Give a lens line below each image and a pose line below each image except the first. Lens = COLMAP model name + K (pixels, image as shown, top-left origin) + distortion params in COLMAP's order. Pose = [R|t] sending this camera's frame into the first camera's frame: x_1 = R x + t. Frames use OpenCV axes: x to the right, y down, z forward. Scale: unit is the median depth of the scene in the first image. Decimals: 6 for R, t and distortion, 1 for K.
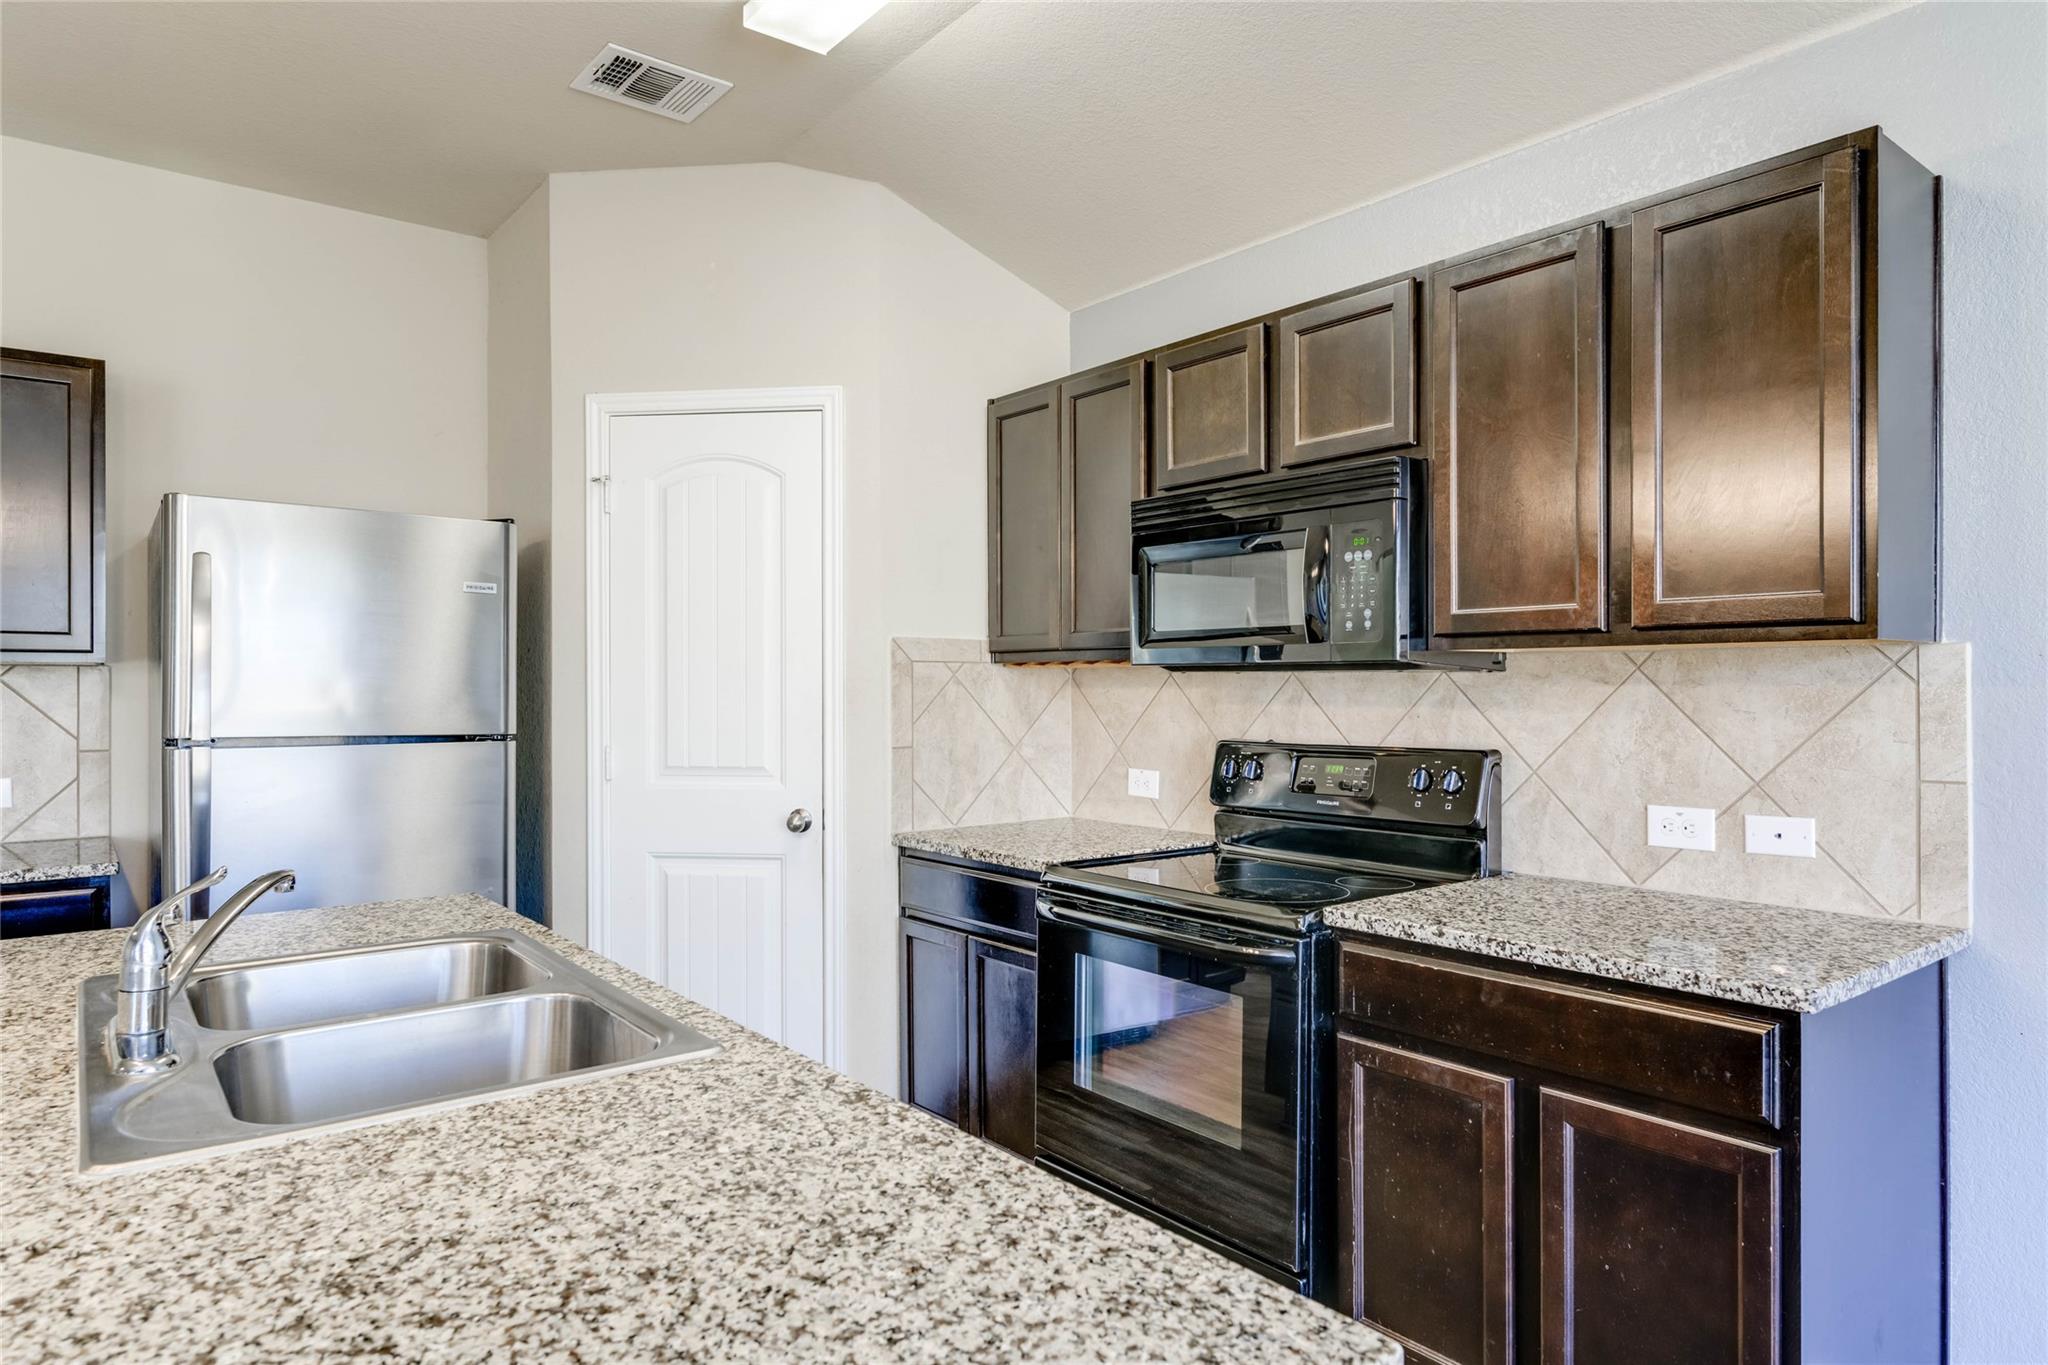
lens RADIAL K [[1222.4, 0, 1024.0], [0, 1222.4, 682.5], [0, 0, 1]] dist [-0.002543, -0.000110]
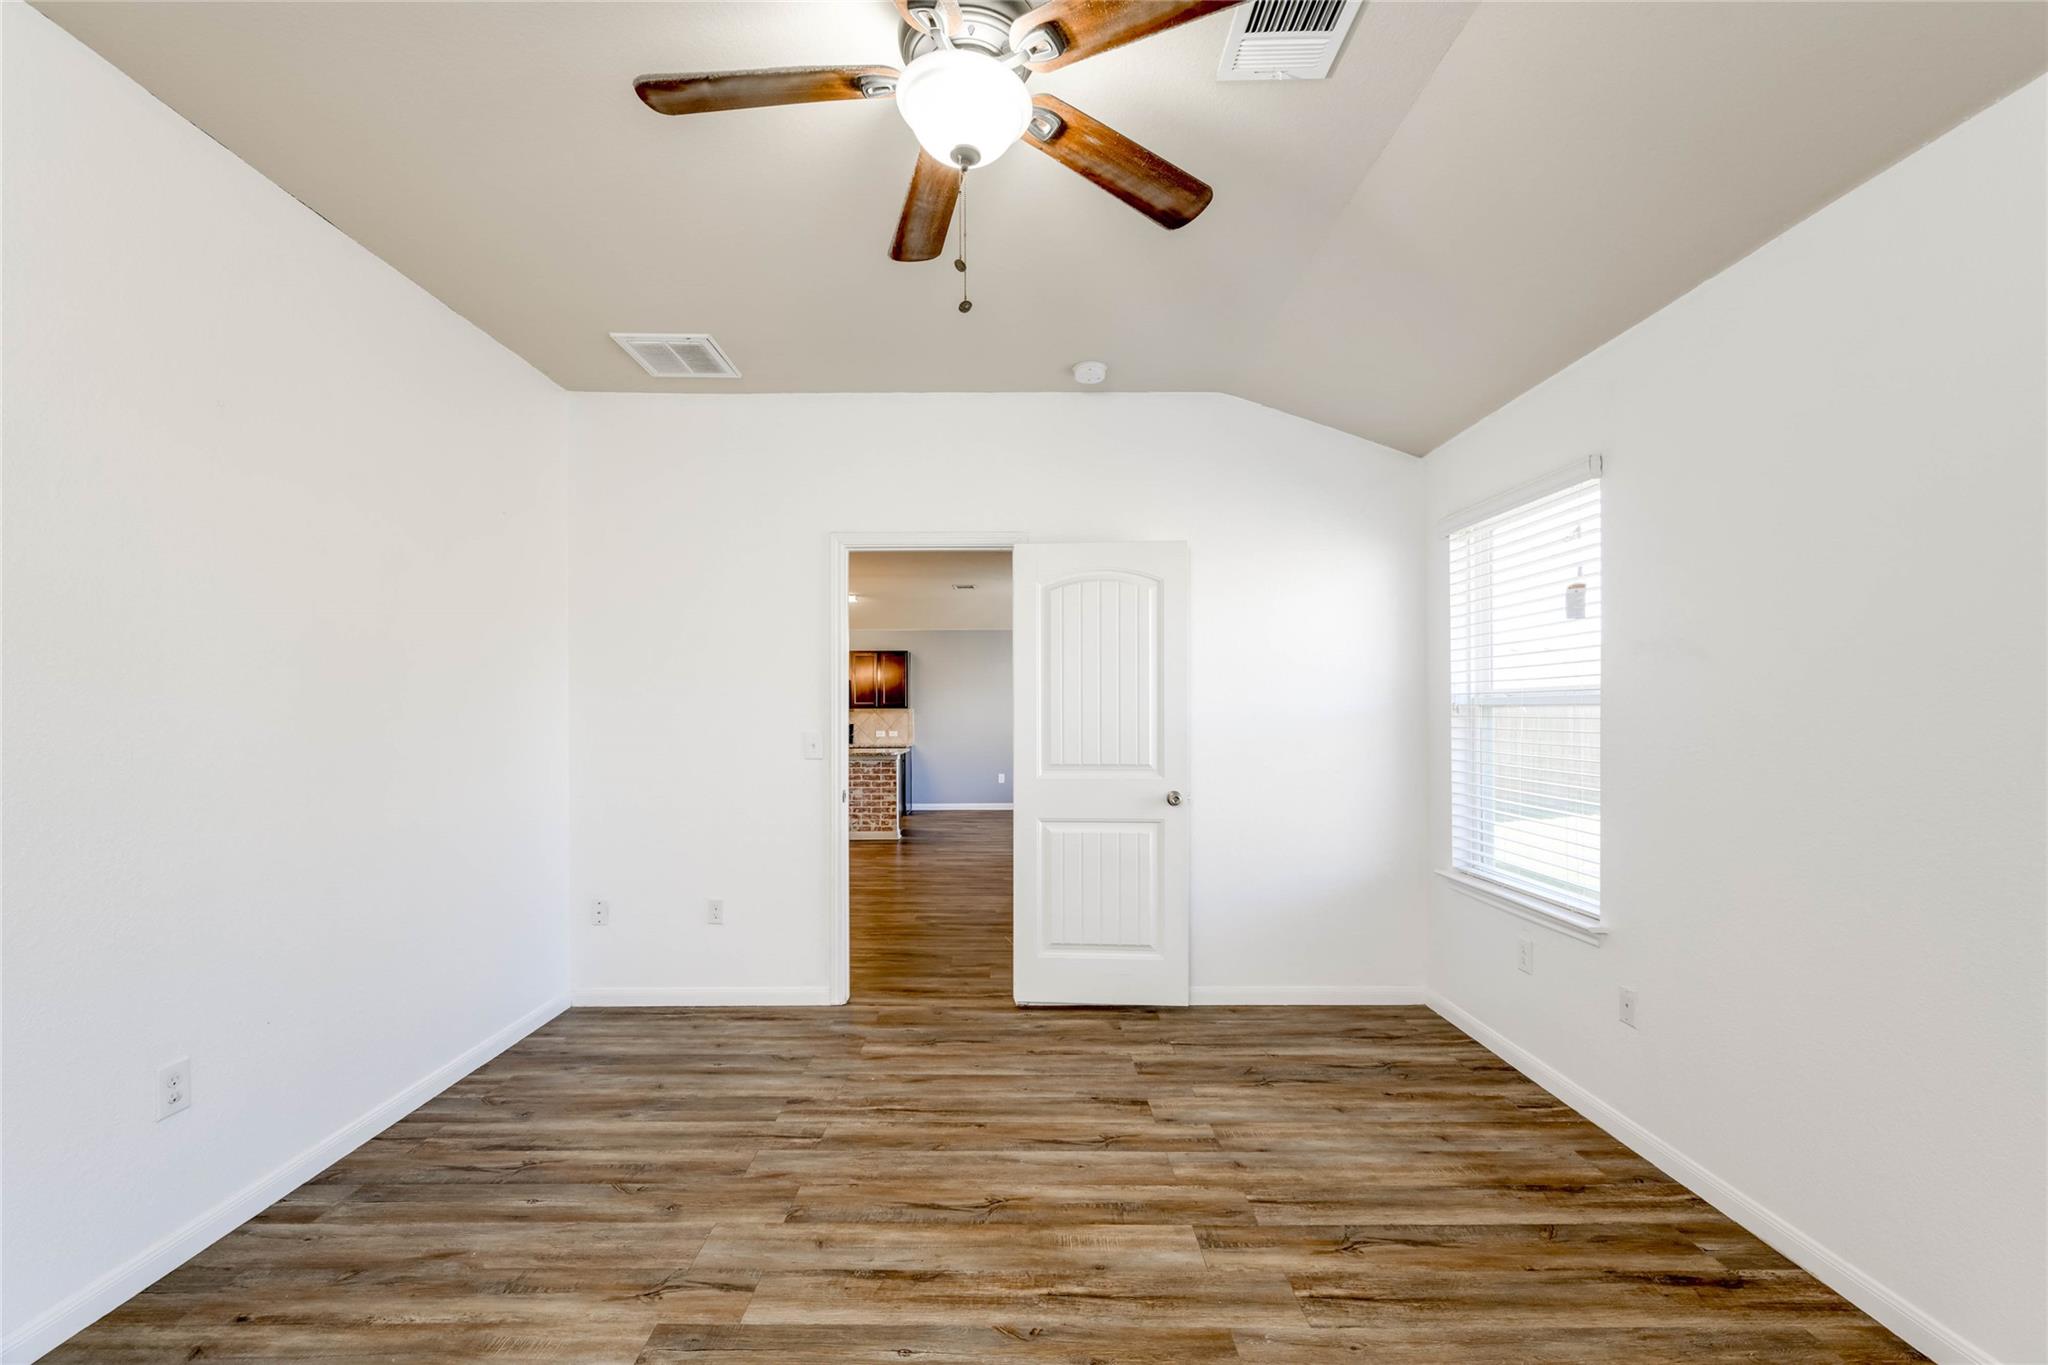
lens RADIAL K [[863.3, 0, 1019.4], [0, 863.3, 692.5], [0, 0, 1]] dist [-0.001437, 0.000321]
pose [[0.613564, 0.020557, 0.789377, -2.618303], [-0.002930, 0.999713, -0.023757, -0.004899], [-0.789639, 0.012264, 0.613449, -2.428874]]
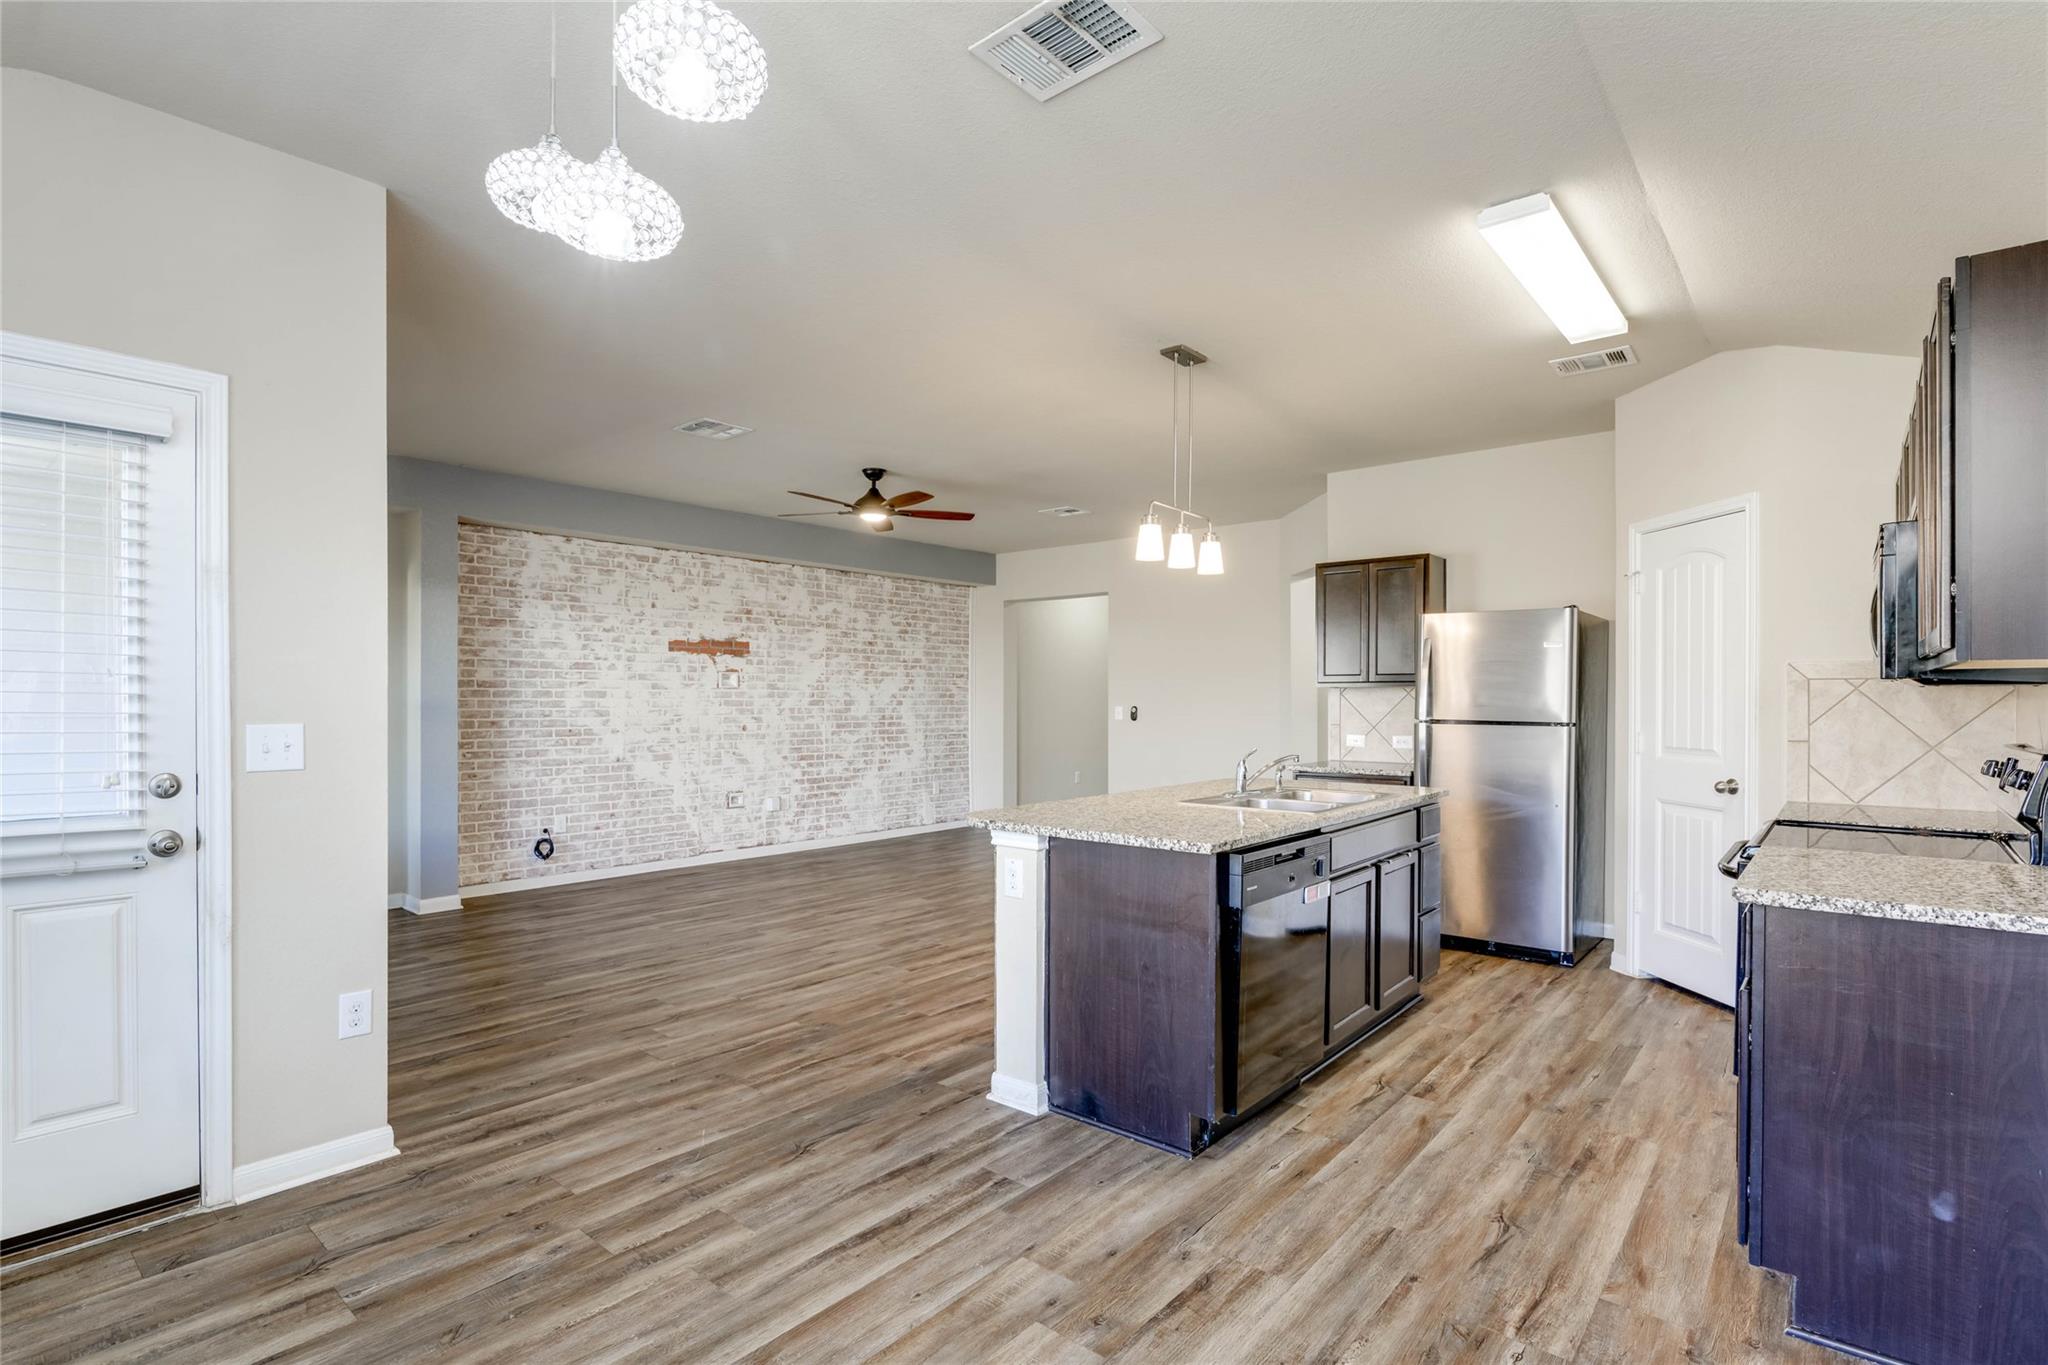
lens RADIAL K [[975.9, 0, 1036.6], [0, 975.9, 693.0], [0, 0, 1]] dist [-0.010910, 0.000295]
pose [[0.202574, -0.003081, -0.979262, 1.040699], [0.003006, 0.999992, -0.002524, -0.002317], [0.979262, -0.002432, 0.202581, -0.099177]]
